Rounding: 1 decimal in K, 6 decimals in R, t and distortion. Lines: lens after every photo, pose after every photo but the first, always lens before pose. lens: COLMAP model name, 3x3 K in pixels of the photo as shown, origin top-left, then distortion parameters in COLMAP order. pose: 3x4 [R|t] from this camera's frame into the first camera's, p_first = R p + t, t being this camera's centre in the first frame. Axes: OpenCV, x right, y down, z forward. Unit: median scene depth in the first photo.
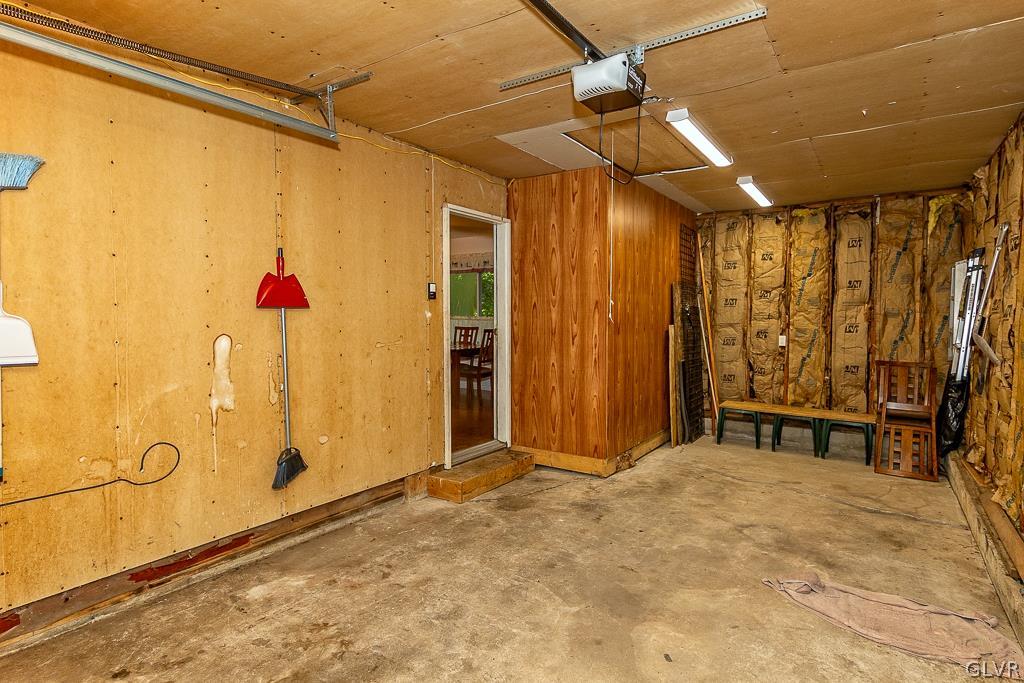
lens RADIAL K [[530.7, 0, 516.2], [0, 530.7, 341.4], [0, 0, 1]] dist [0.000914, 0.000659]
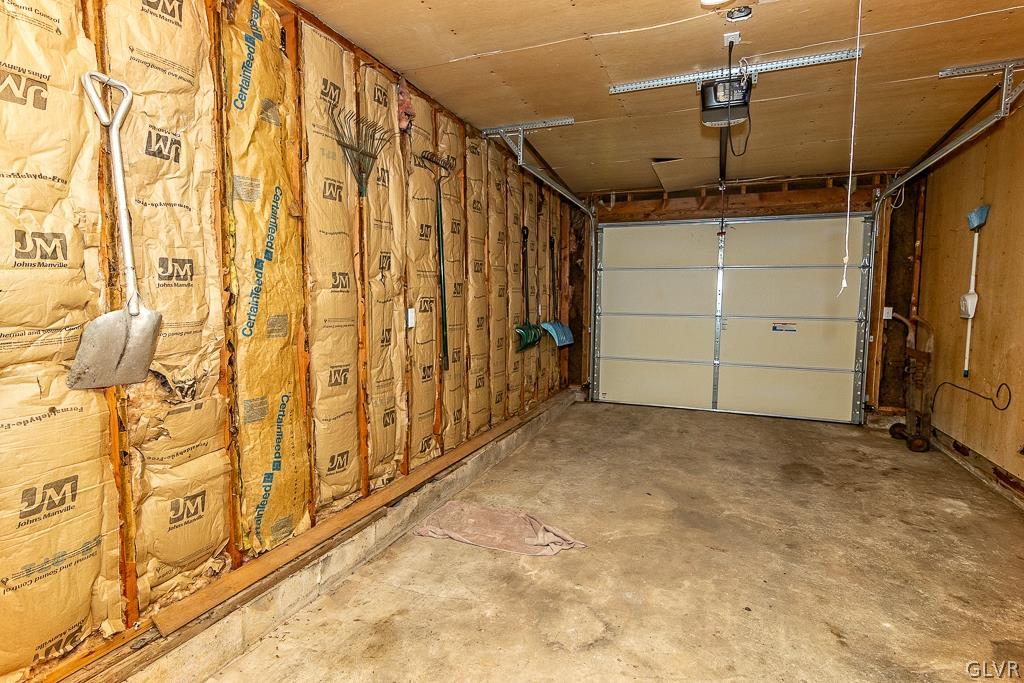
lens RADIAL K [[530.7, 0, 509.5], [0, 530.7, 343.3], [0, 0, 1]] dist [0.000914, 0.000659]
pose [[-0.977545, 0.010987, -0.210440, 0.801516], [-0.016760, 0.991422, 0.129619, -0.063607], [0.210059, 0.130235, -0.968976, 1.860141]]
